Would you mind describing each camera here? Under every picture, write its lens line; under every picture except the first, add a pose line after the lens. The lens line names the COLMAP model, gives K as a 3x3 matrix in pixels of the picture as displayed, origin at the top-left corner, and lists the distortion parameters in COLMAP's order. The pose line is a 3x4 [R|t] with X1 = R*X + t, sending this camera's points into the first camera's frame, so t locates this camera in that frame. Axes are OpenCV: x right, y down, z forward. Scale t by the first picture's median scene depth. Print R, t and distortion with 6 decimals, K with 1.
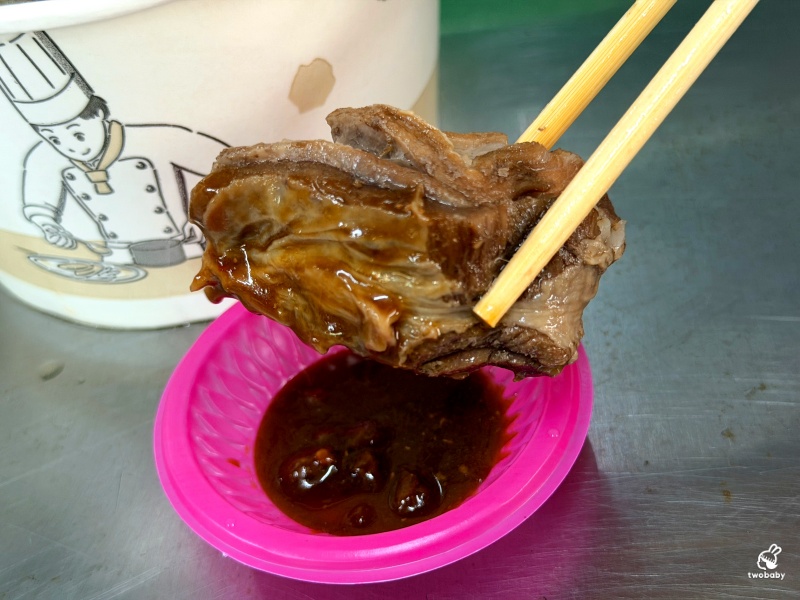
lens RADIAL K [[1114.6, 0, 401.0], [0, 1114.6, 300.2], [0, 0, 1]] dist [-0.014364, 0.000000]
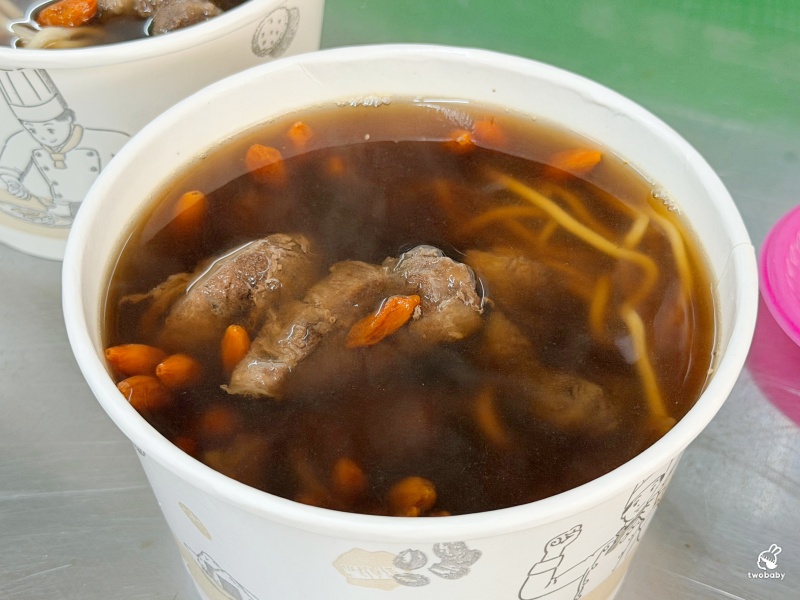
lens RADIAL K [[1399.0, 0, 400.0], [0, 1399.0, 299.8], [0, 0, 1]] dist [0.051426, 0.000000]
pose [[0.988383, 0.118867, 0.094710, 0.011256], [-0.124770, 0.990428, 0.059037, -0.091500], [-0.086786, -0.070168, 0.993753, -0.837671]]
